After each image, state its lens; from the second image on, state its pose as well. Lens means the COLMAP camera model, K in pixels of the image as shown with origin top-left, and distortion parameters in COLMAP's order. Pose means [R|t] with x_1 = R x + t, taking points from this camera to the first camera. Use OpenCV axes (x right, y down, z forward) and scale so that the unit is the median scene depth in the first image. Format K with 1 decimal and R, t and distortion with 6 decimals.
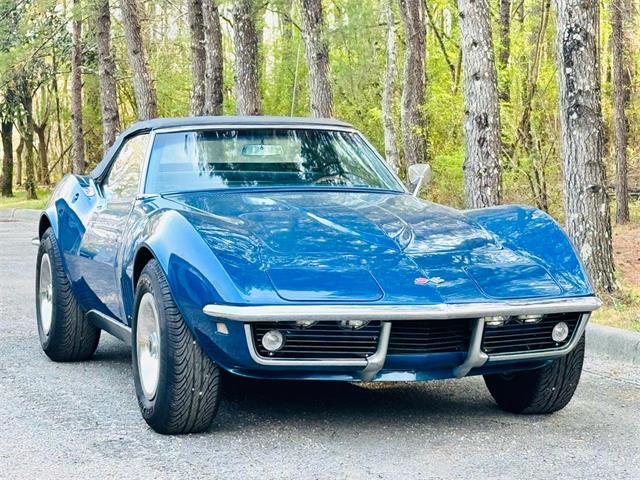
lens RADIAL K [[1191.6, 0, 321.0], [0, 1191.6, 239.6], [0, 0, 1]] dist [0.087773, -0.006328]
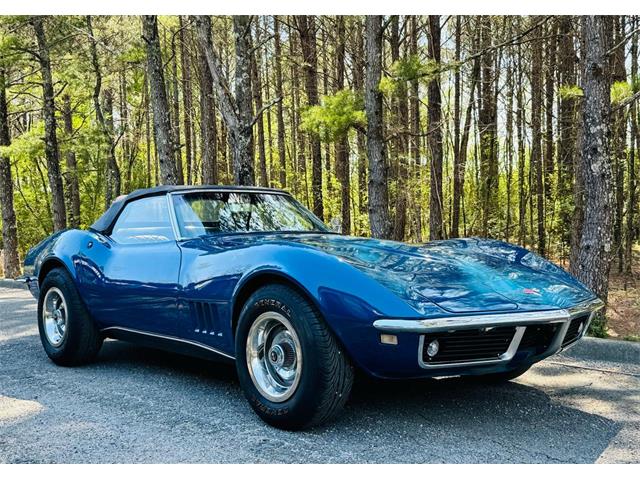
lens RADIAL K [[598.1, 0, 284.0], [0, 598.1, 240.1], [0, 0, 1]] dist [0.042353, 0.001610]
pose [[0.947441, -0.014821, 0.319587, -0.318867], [0.033284, 0.998072, -0.052389, 0.004657], [-0.318195, 0.060273, 0.946107, 0.419724]]
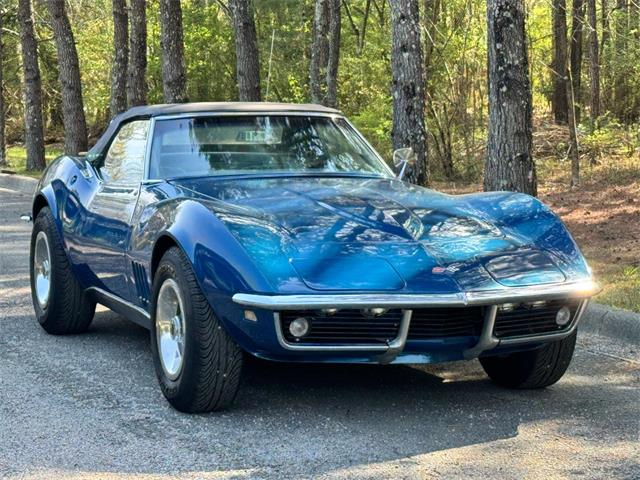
lens RADIAL K [[1123.6, 0, 298.6], [0, 1123.6, 227.5], [0, 0, 1]] dist [0.078702, 0.119078]
pose [[0.999290, -0.001810, 0.037623, -0.068042], [0.000944, 0.999734, 0.023028, -0.023133], [-0.037655, -0.022977, 0.999027, 0.006457]]
